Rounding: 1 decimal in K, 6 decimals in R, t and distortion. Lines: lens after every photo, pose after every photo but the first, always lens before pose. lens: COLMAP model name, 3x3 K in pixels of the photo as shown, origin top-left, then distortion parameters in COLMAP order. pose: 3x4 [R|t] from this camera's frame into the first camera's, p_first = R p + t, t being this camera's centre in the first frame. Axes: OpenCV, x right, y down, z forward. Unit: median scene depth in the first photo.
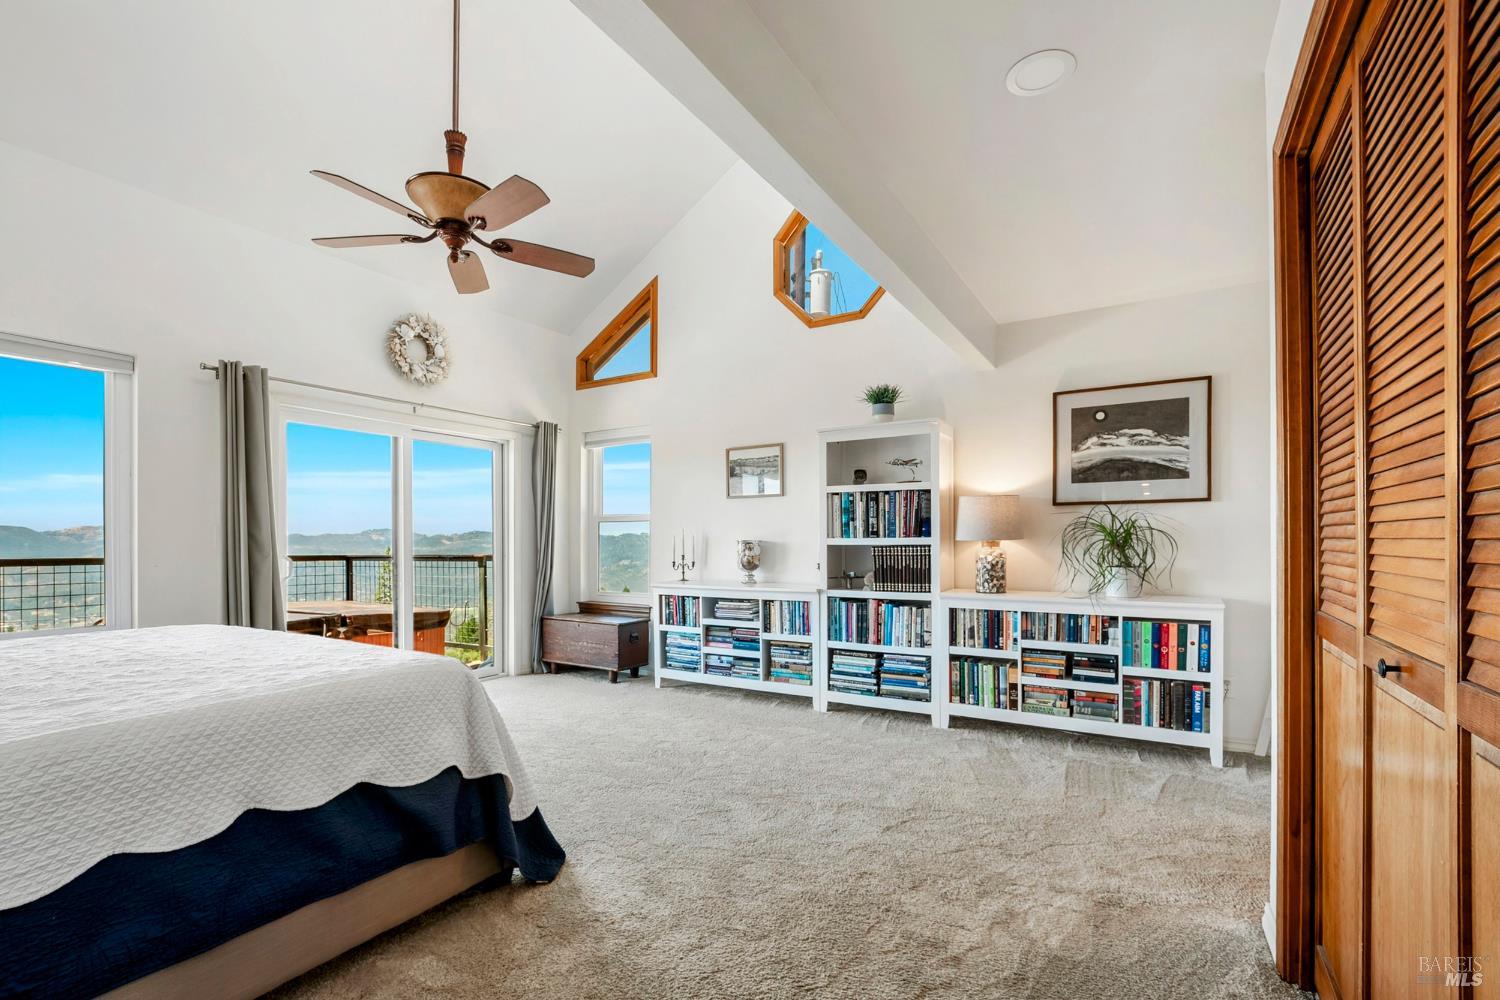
lens RADIAL K [[681.7, 0, 747.5], [0, 681.7, 542.4], [0, 0, 1]] dist [-0.001997, -0.000263]
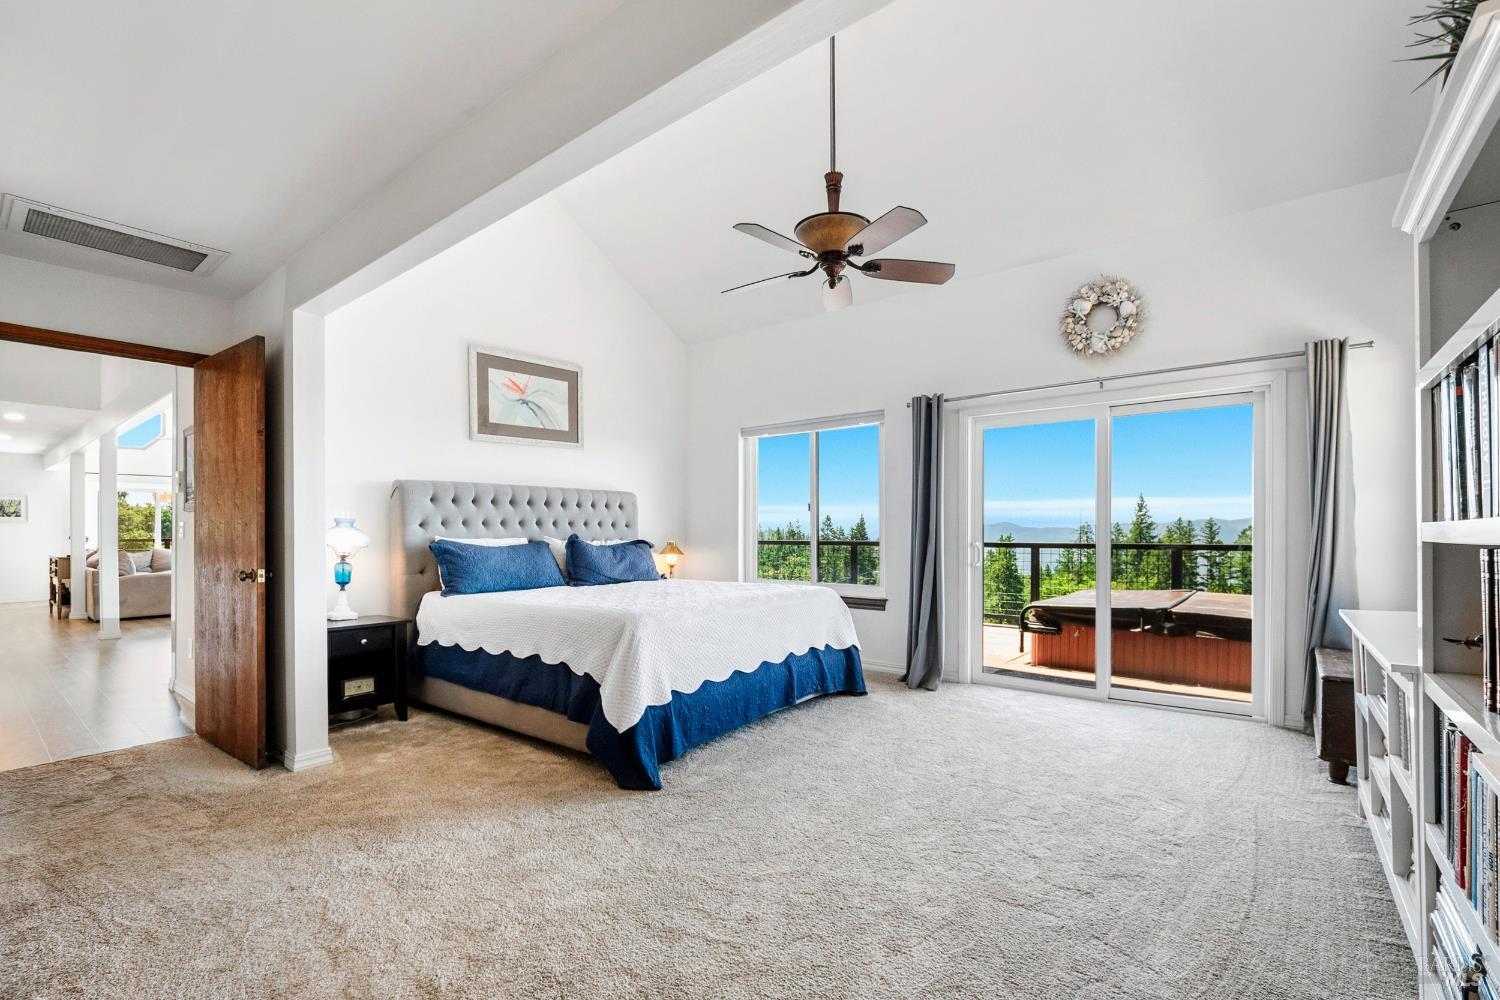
lens RADIAL K [[661.3, 0, 750.0], [0, 661.3, 500.0], [0, 0, 1]] dist [0.001157, -0.000015]
pose [[-0.120695, -0.042722, -0.991770, 0.518665], [-0.001149, 0.999079, -0.042897, -0.003479], [0.992689, -0.004037, -0.120633, 0.762972]]
